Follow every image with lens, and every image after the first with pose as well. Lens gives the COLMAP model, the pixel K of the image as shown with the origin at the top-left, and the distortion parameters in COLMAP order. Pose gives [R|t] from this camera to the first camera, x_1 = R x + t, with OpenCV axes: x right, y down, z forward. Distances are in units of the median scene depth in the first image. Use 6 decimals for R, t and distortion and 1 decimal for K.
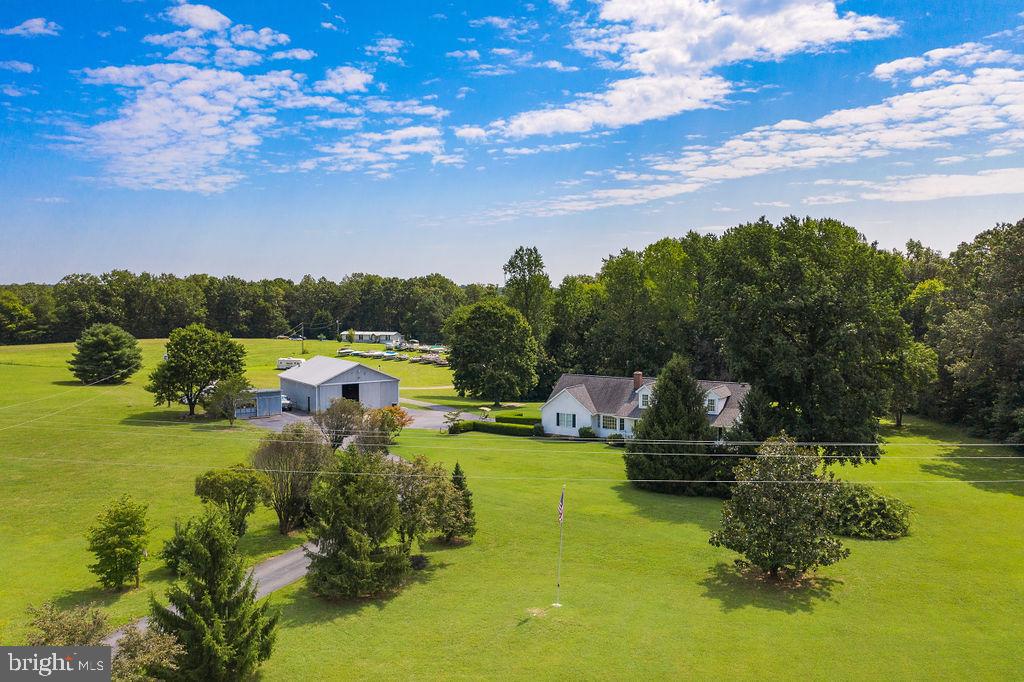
lens RADIAL K [[835.2, 0, 508.2], [0, 835.2, 337.3], [0, 0, 1]] dist [-0.012500, -0.007846]
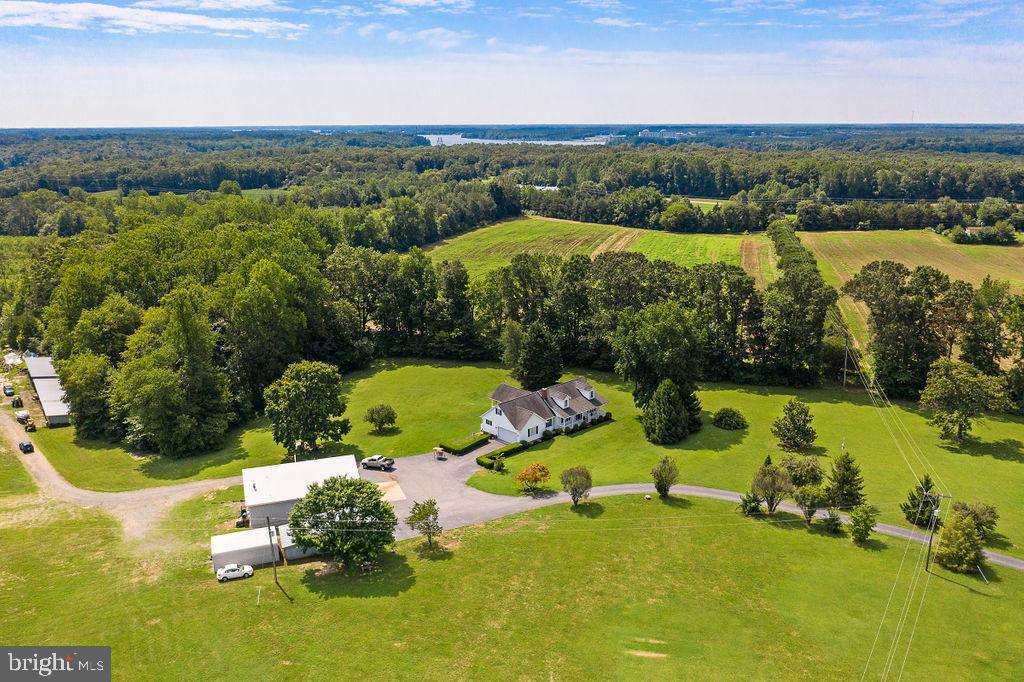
lens RADIAL K [[824.4, 0, 507.8], [0, 824.4, 342.4], [0, 0, 1]] dist [-0.008833, -0.002627]
pose [[0.235025, -0.251415, 0.938911, -0.897409], [0.058627, 0.967876, 0.244496, -0.294725], [-0.970220, -0.002417, 0.242215, 0.442087]]
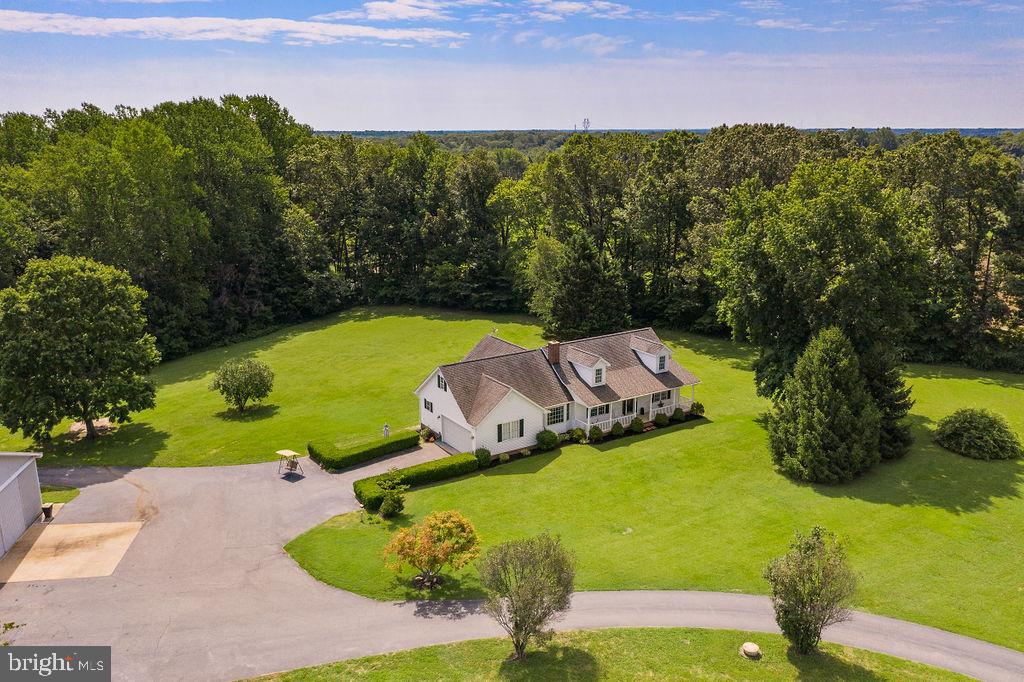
lens RADIAL K [[818.8, 0, 507.2], [0, 818.8, 339.7], [0, 0, 1]] dist [-0.015074, 0.008184]
pose [[0.419521, -0.226366, 0.879068, -0.345613], [0.055232, 0.972979, 0.224190, -0.086652], [-0.906064, -0.045500, 0.420688, 0.471728]]
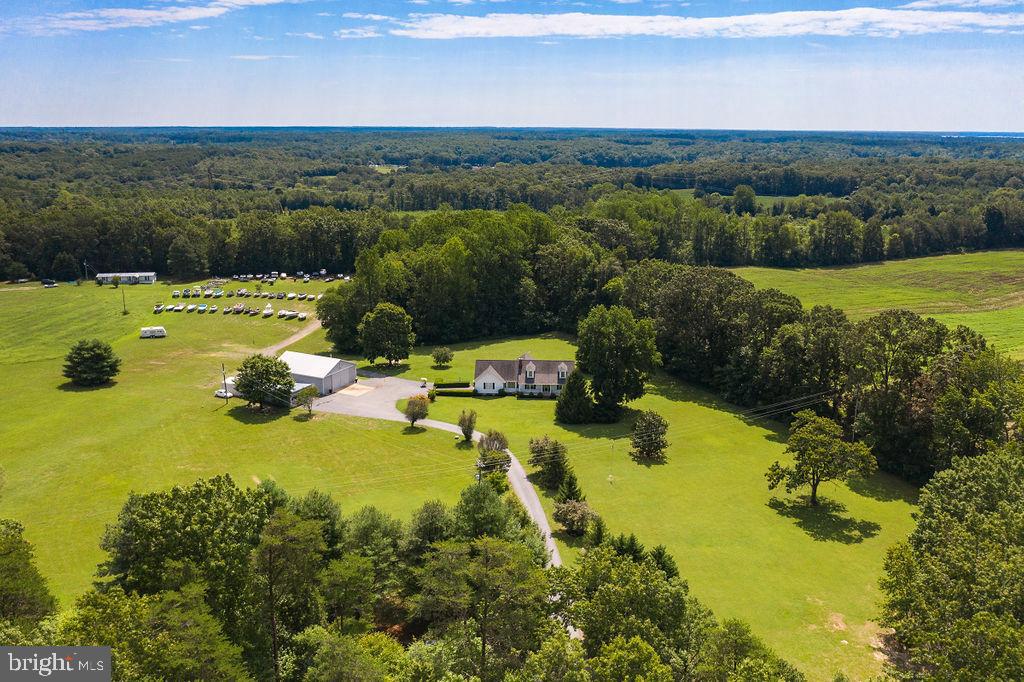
lens RADIAL K [[843.0, 0, 508.3], [0, 843.0, 338.2], [0, 0, 1]] dist [-0.010773, -0.011493]
pose [[0.863436, -0.118923, 0.490240, -0.575642], [0.021437, 0.979587, 0.199874, -0.276157], [-0.504003, -0.162070, 0.848360, -0.479292]]
